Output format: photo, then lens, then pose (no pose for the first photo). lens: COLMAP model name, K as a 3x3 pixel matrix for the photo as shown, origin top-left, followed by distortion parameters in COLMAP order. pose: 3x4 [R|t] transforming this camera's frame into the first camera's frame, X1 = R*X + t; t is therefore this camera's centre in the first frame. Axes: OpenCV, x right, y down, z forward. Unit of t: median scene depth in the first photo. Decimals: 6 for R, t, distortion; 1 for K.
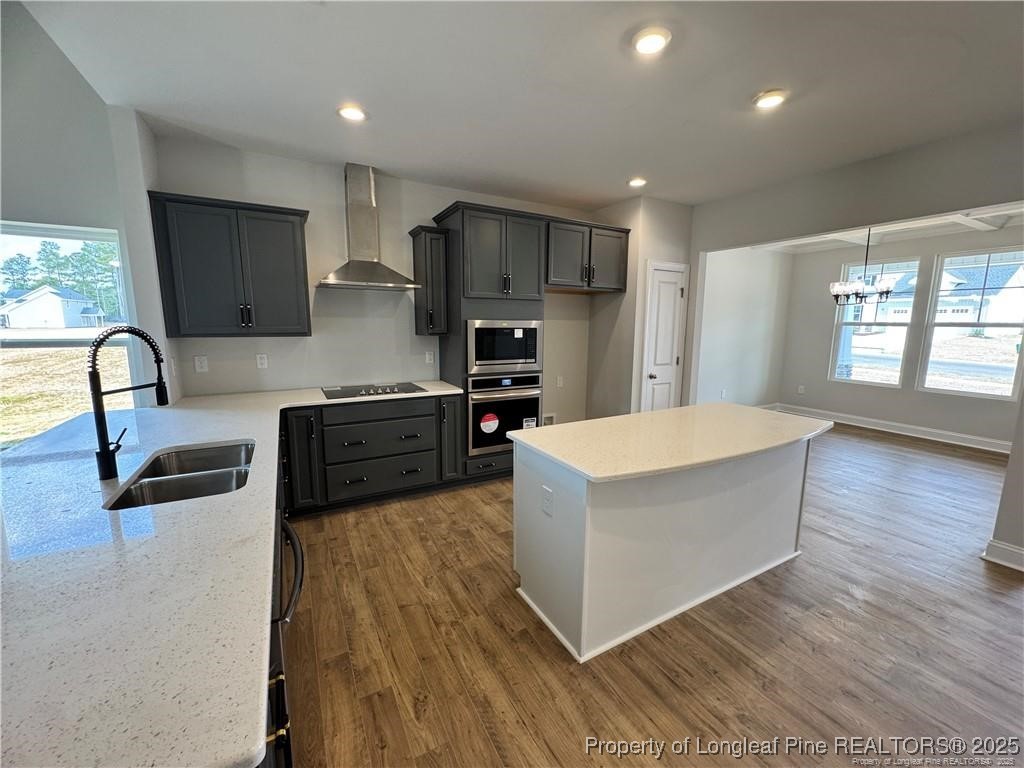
lens RADIAL K [[407.3, 0, 512.0], [0, 407.3, 384.0], [0, 0, 1]] dist [-0.002287, 0.000045]
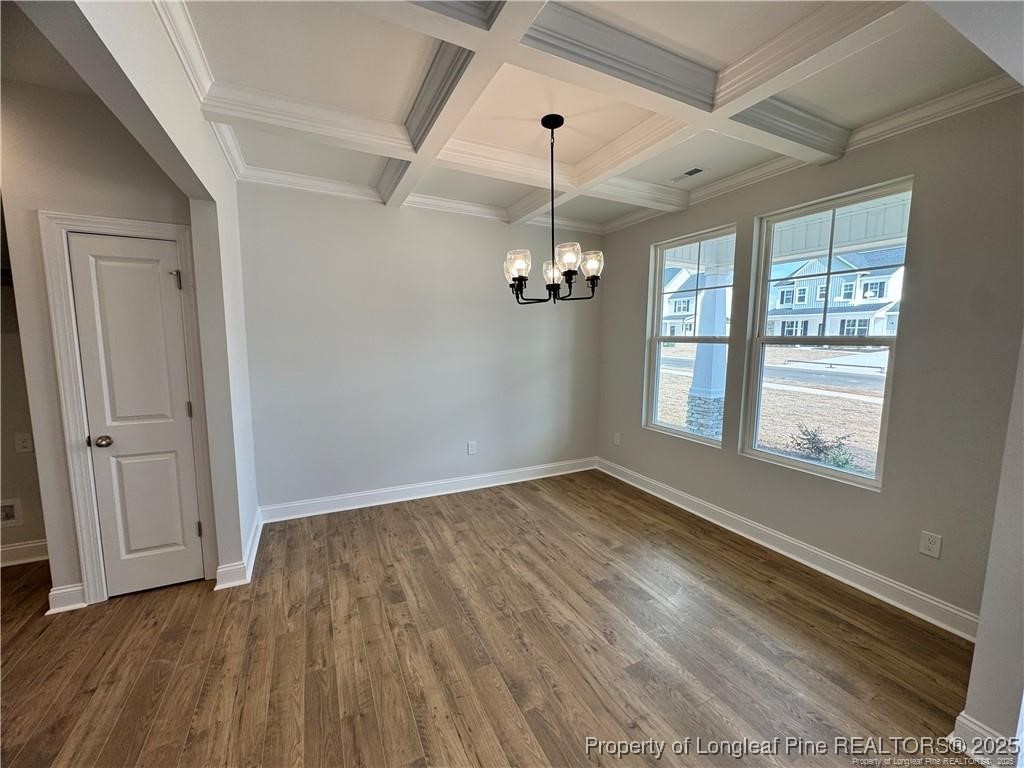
lens RADIAL K [[407.3, 0, 512.0], [0, 407.3, 384.0], [0, 0, 1]] dist [-0.002287, 0.000045]
pose [[0.998934, 0.004858, -0.045905, 1.074573], [-0.006543, 0.999308, -0.036620, -0.092784], [0.045696, 0.036881, 0.998274, 0.625642]]
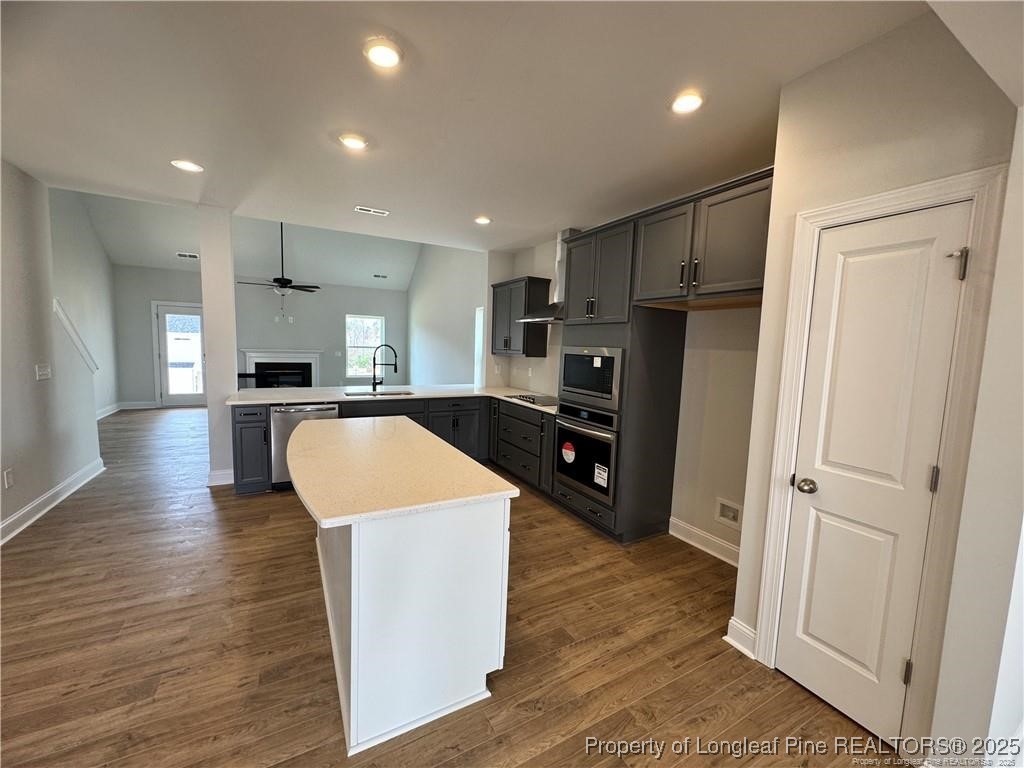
lens RADIAL K [[407.3, 0, 512.0], [0, 407.3, 384.0], [0, 0, 1]] dist [-0.002287, 0.000045]
pose [[0.000542, 0.085861, -0.996307, 0.908084], [-0.184885, 0.979140, 0.084281, -0.120946], [0.982760, 0.184156, 0.016405, 0.834474]]
